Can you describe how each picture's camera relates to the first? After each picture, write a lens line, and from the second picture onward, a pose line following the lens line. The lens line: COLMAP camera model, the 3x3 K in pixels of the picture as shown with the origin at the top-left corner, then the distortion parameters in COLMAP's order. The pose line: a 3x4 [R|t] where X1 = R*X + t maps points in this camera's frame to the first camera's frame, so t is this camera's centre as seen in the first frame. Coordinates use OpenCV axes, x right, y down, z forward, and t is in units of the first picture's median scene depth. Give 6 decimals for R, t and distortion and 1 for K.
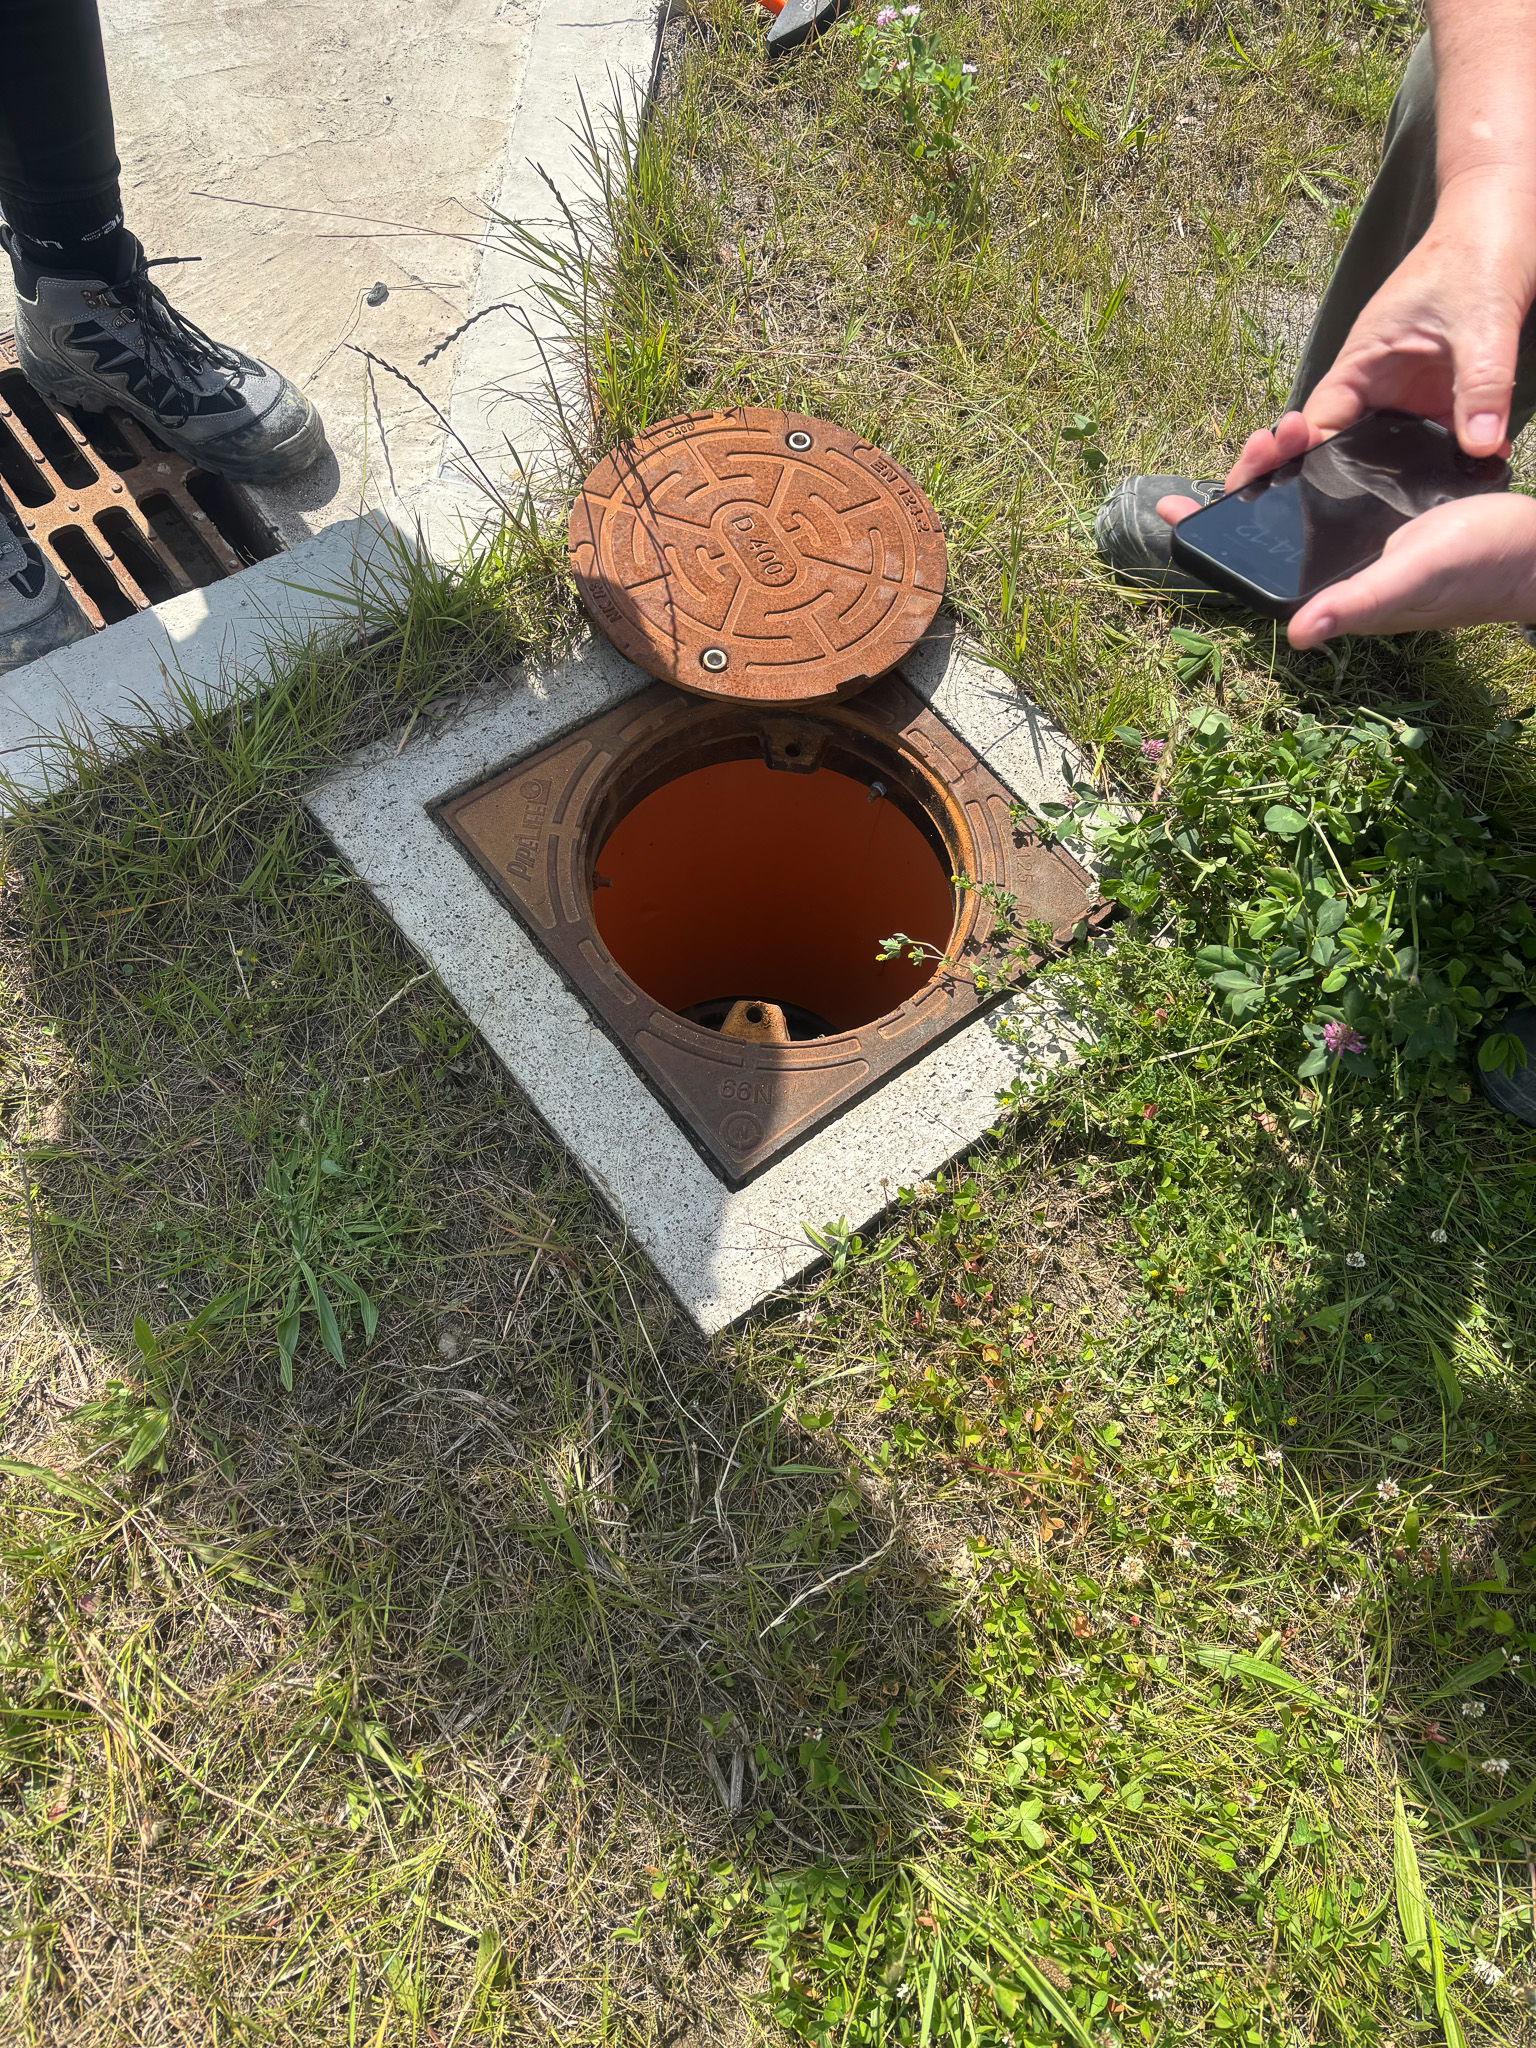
lens RADIAL K [[1193.1, 0, 763.3], [0, 1193.1, 985.1], [0, 0, 1]] dist [0.065498, -0.000699]
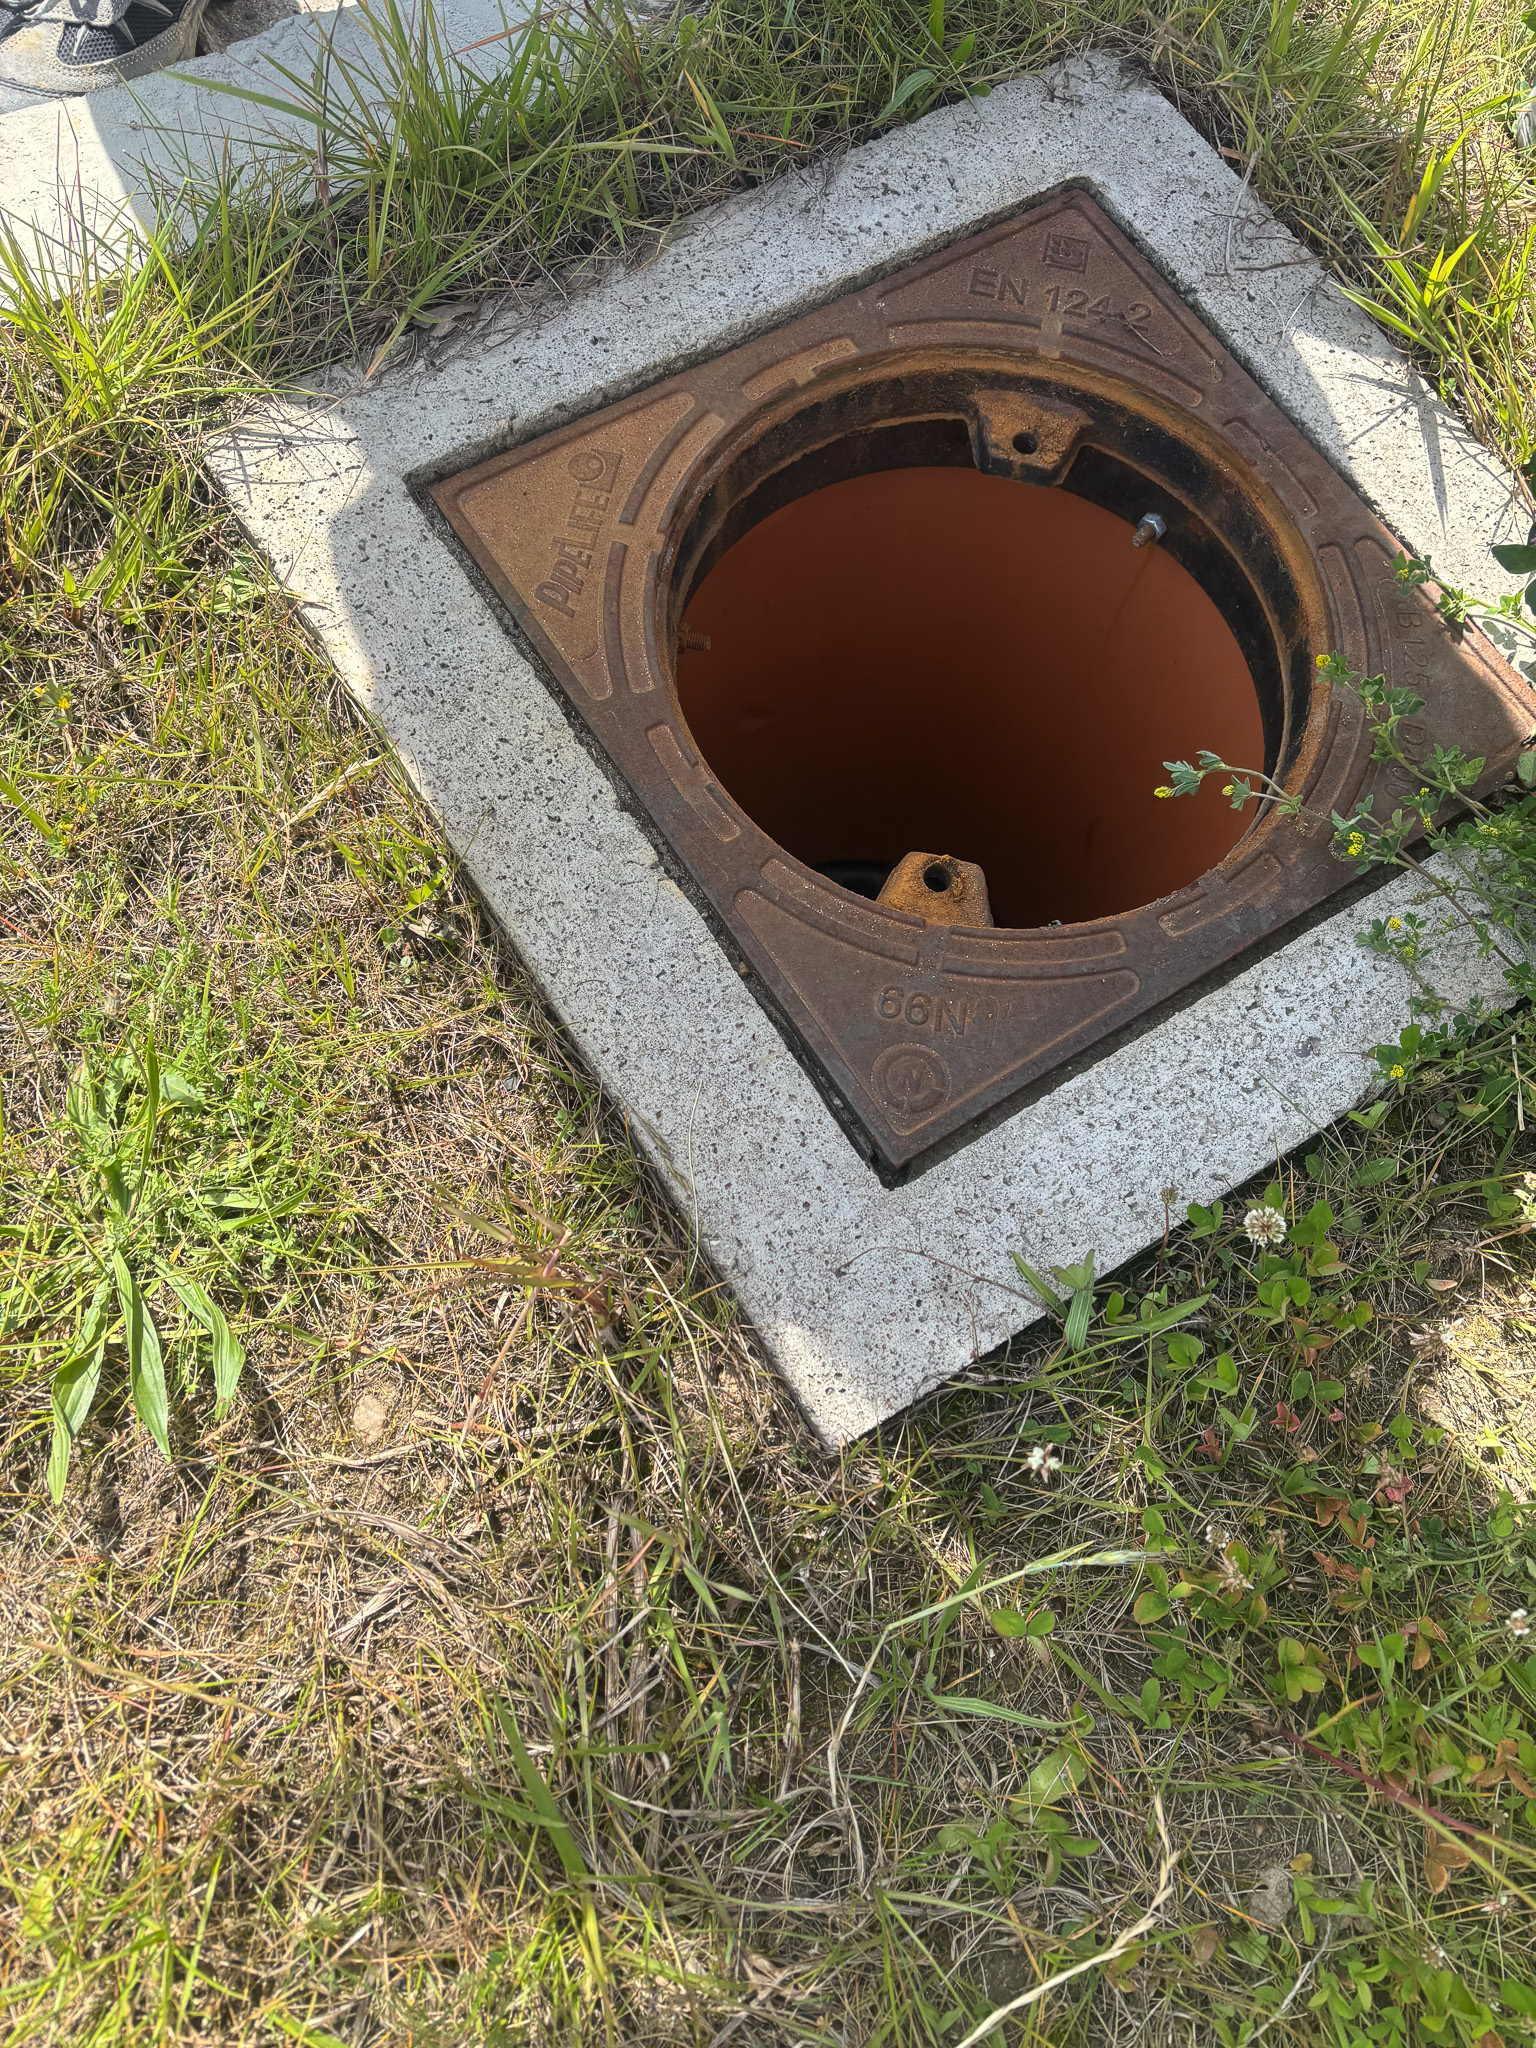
lens RADIAL K [[1193.1, 0, 763.3], [0, 1193.1, 985.1], [0, 0, 1]] dist [0.065498, -0.000699]
pose [[0.995003, 0.080958, -0.058441, -0.056827], [-0.074848, 0.992160, 0.100086, 0.025822], [0.066086, -0.095211, 0.993261, 0.426211]]
